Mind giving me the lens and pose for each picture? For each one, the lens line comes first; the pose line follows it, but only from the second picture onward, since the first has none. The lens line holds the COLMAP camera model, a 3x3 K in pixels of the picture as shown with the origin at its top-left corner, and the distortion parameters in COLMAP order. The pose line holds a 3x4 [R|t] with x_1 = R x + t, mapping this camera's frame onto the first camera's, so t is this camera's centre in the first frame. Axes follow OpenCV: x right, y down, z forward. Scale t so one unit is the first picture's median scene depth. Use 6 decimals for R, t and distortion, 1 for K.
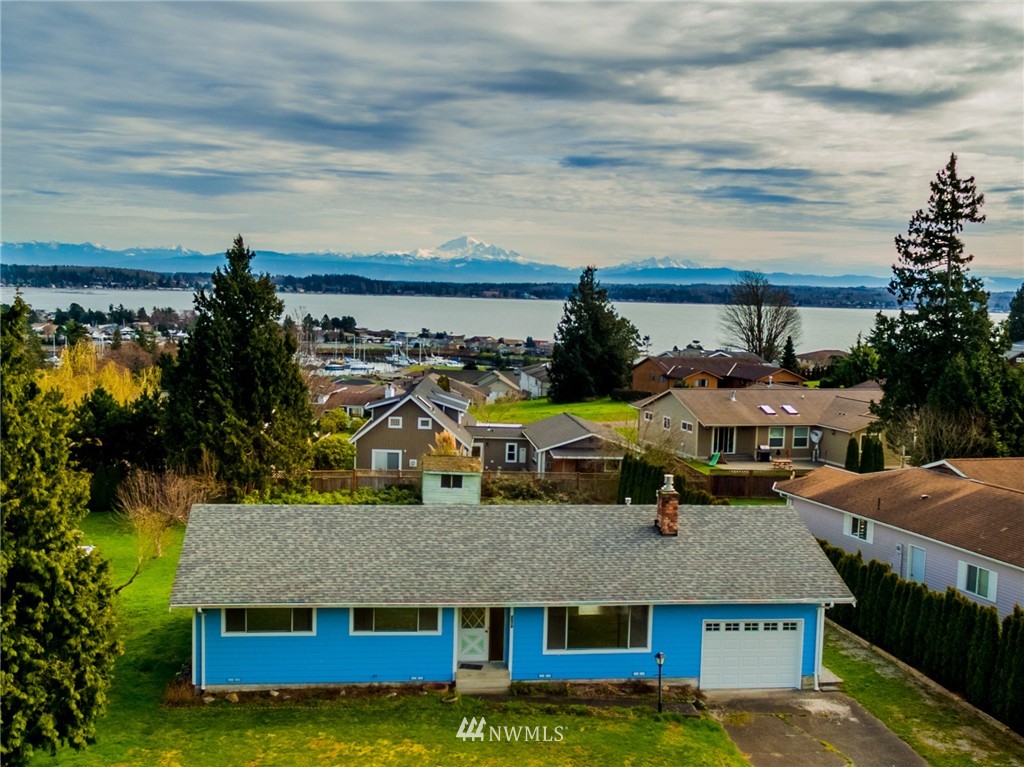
lens RADIAL K [[1211.4, 0, 512.0], [0, 1211.4, 383.5], [0, 0, 1]] dist [-0.000501, 0.011877]
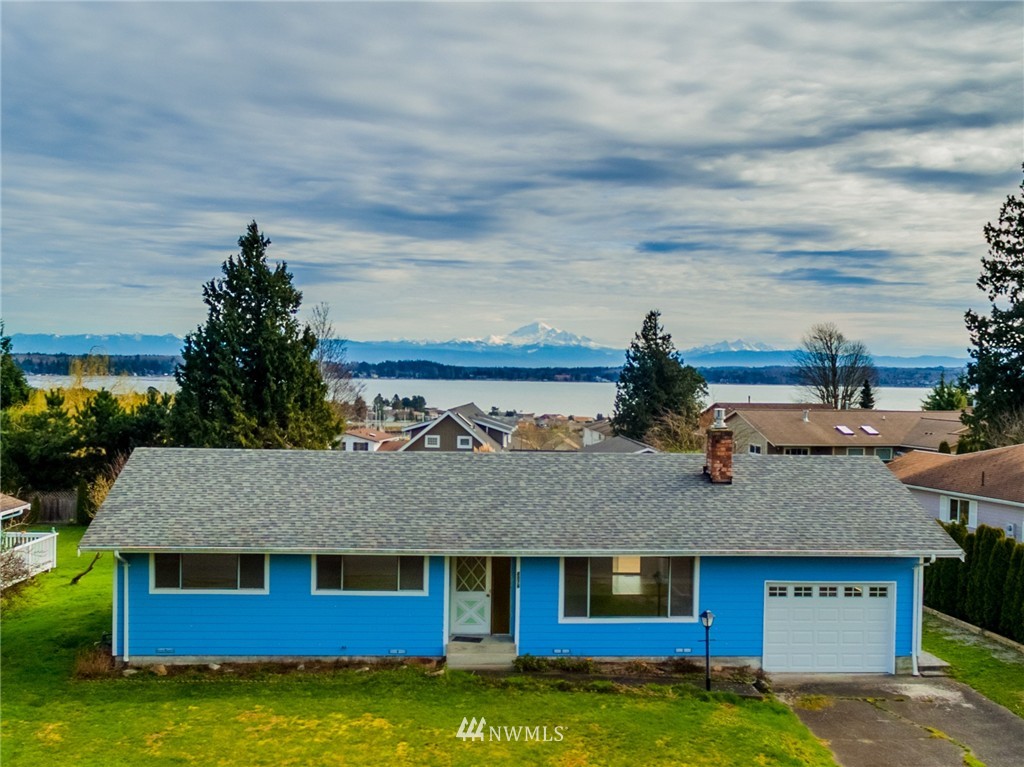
lens RADIAL K [[1211.4, 0, 512.0], [0, 1211.4, 383.5], [0, 0, 1]] dist [-0.000501, 0.011877]
pose [[0.998199, -0.009462, -0.059238, 0.042216], [0.005333, 0.997570, -0.069473, 0.120611], [0.059751, 0.069032, 0.995823, 0.203706]]
